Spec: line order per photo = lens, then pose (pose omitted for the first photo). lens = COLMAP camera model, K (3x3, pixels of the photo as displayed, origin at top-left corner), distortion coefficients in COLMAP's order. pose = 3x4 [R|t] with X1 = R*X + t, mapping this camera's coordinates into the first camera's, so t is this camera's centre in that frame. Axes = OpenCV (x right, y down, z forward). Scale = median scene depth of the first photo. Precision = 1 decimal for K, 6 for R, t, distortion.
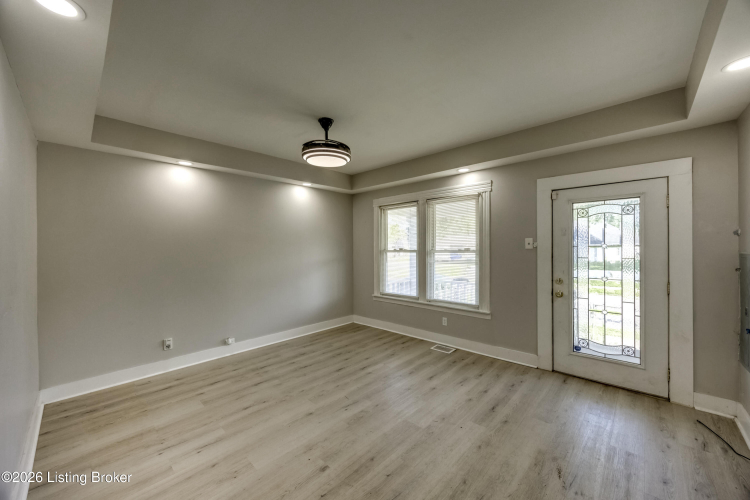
lens RADIAL K [[281.9, 0, 380.5], [0, 281.9, 249.6], [0, 0, 1]] dist [-0.000461, -0.000122]
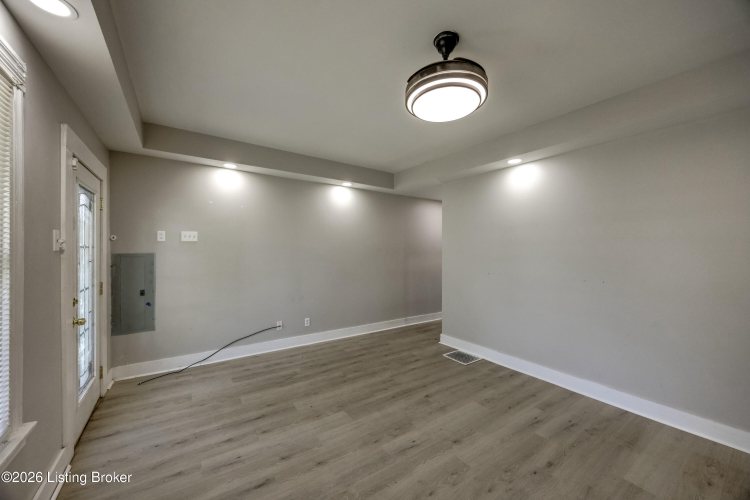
lens RADIAL K [[287.3, 0, 376.3], [0, 287.3, 249.7], [0, 0, 1]] dist [-0.000408, 0.000051]
pose [[-0.975180, 0.004035, 0.221378, -0.147804], [0.004802, 0.999984, 0.002930, -0.002995], [-0.221362, 0.003920, -0.975184, 1.346704]]
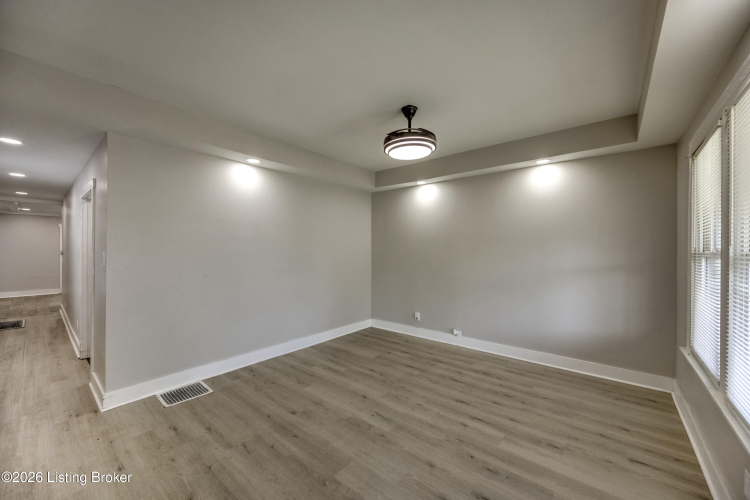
lens RADIAL K [[287.3, 0, 376.3], [0, 287.3, 249.7], [0, 0, 1]] dist [-0.000408, 0.000051]
pose [[0.054313, 0.005683, -0.998508, 0.617741], [-0.005775, 0.999969, 0.005377, -0.000061], [0.998507, 0.005475, 0.054344, 0.694520]]
